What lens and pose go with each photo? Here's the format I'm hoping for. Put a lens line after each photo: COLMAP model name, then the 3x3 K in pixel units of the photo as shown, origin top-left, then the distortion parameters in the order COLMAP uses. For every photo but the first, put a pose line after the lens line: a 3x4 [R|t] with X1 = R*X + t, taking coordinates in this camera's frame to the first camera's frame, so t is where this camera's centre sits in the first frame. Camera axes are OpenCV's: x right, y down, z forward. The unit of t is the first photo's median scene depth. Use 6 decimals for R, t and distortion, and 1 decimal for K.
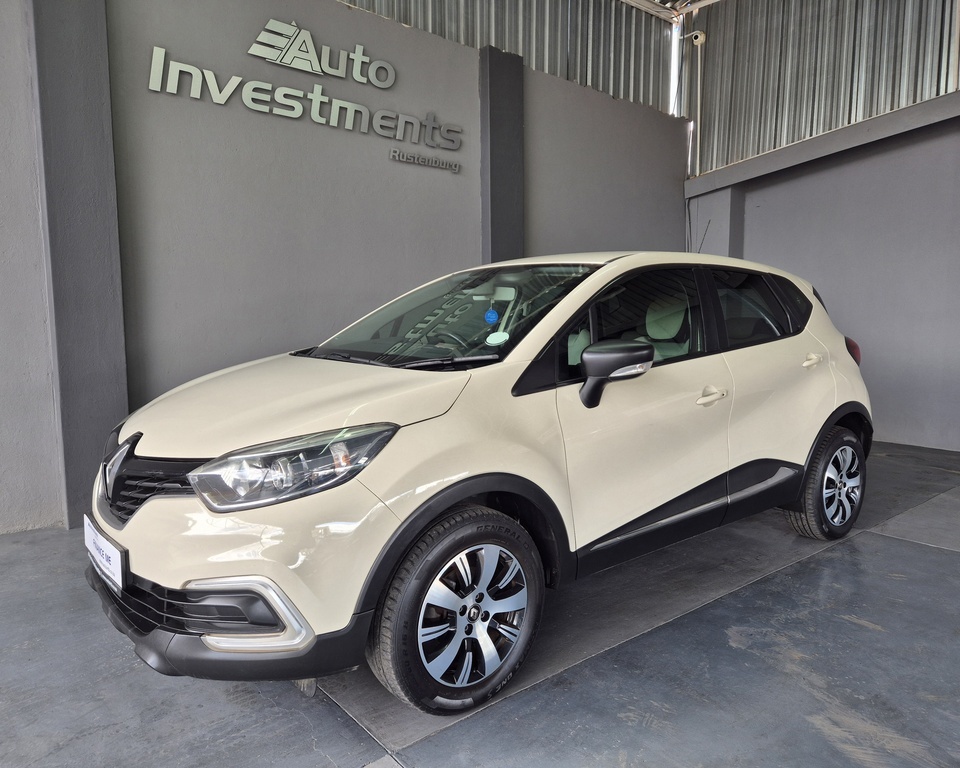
lens RADIAL K [[685.2, 0, 480.0], [0, 685.2, 384.0], [0, 0, 1]] dist [0.072260, -0.060301]
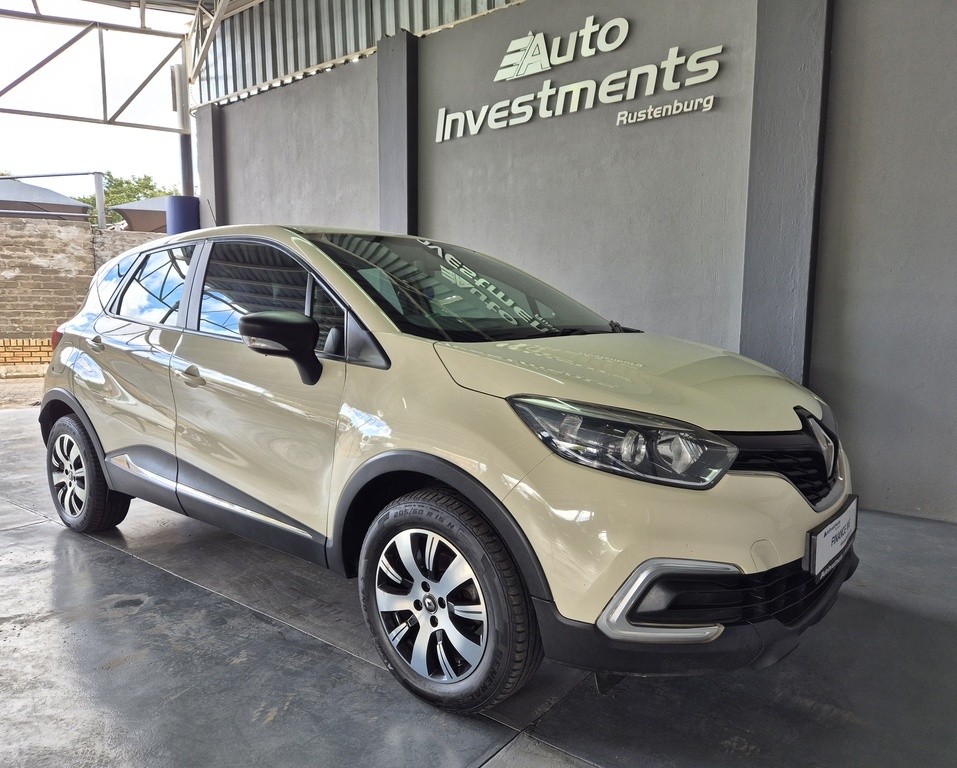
lens RADIAL K [[692.6, 0, 461.7], [0, 692.6, 400.0], [0, 0, 1]] dist [0.067225, -0.056908]
pose [[0.184333, 0.114717, -0.976146, 0.836574], [-0.097935, 0.990366, 0.097894, -0.048656], [0.977972, 0.077554, 0.193792, 0.722056]]
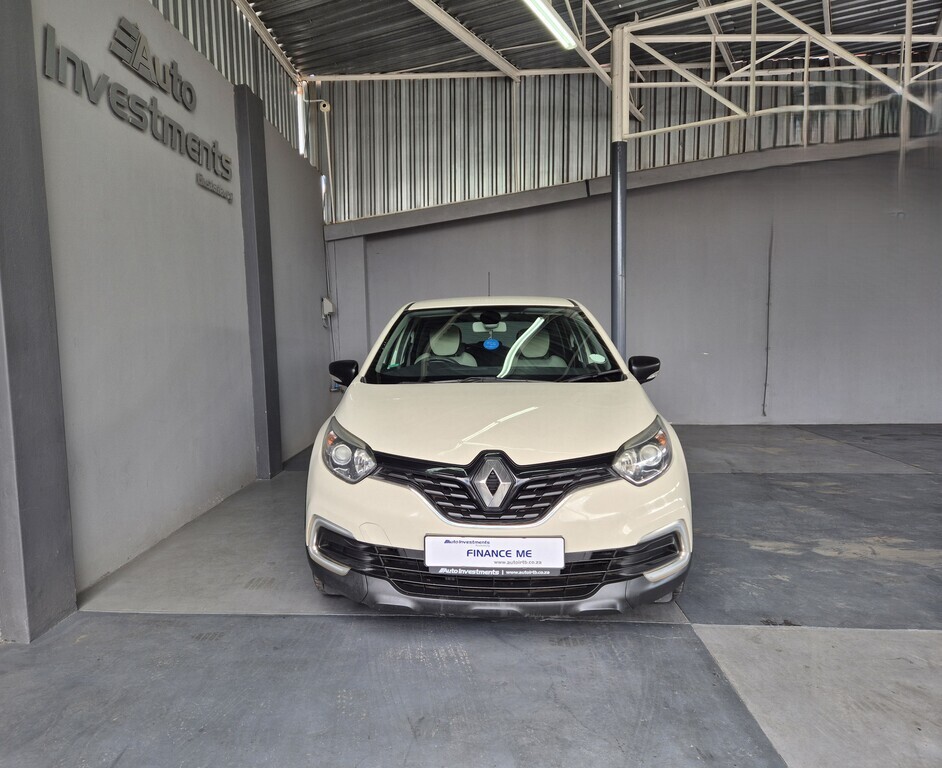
lens RADIAL K [[686.5, 0, 438.5], [0, 686.5, 390.5], [0, 0, 1]] dist [0.070591, -0.059724]
pose [[0.689092, -0.073571, 0.720930, -0.674543], [0.092249, 0.995645, 0.013430, -0.026992], [-0.718779, 0.057251, 0.692878, 0.123008]]
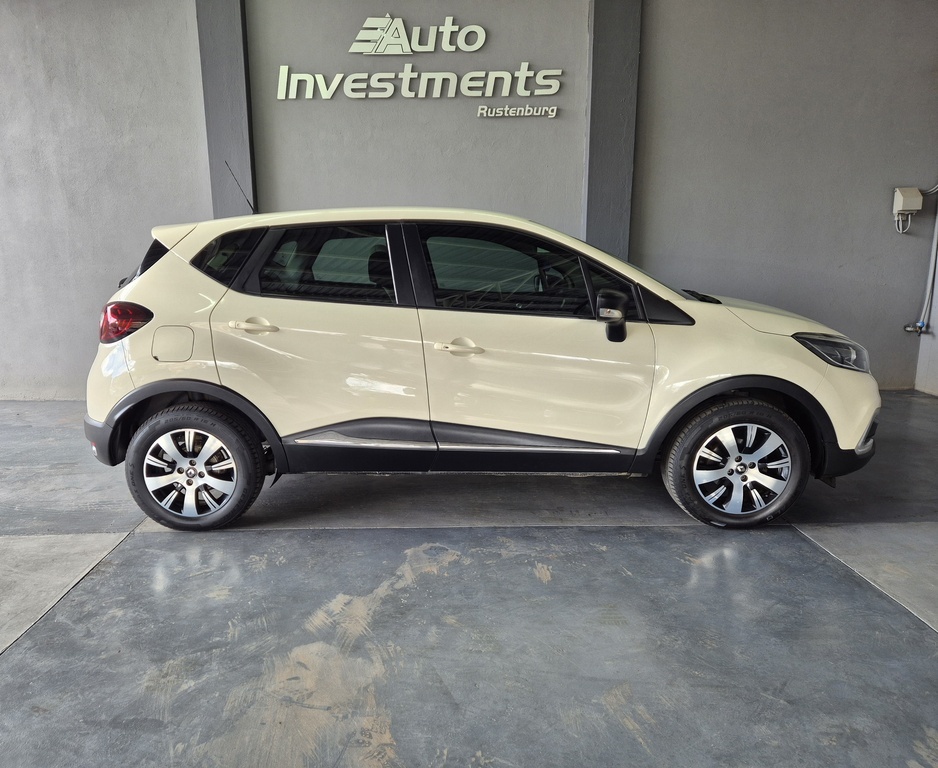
lens RADIAL K [[687.5, 0, 423.4], [0, 687.5, 401.3], [0, 0, 1]] dist [0.071196, -0.057261]
pose [[0.767951, 0.124105, -0.628370, 0.613010], [-0.050379, 0.989713, 0.133902, -0.023459], [0.638524, -0.071173, 0.766304, 0.069596]]
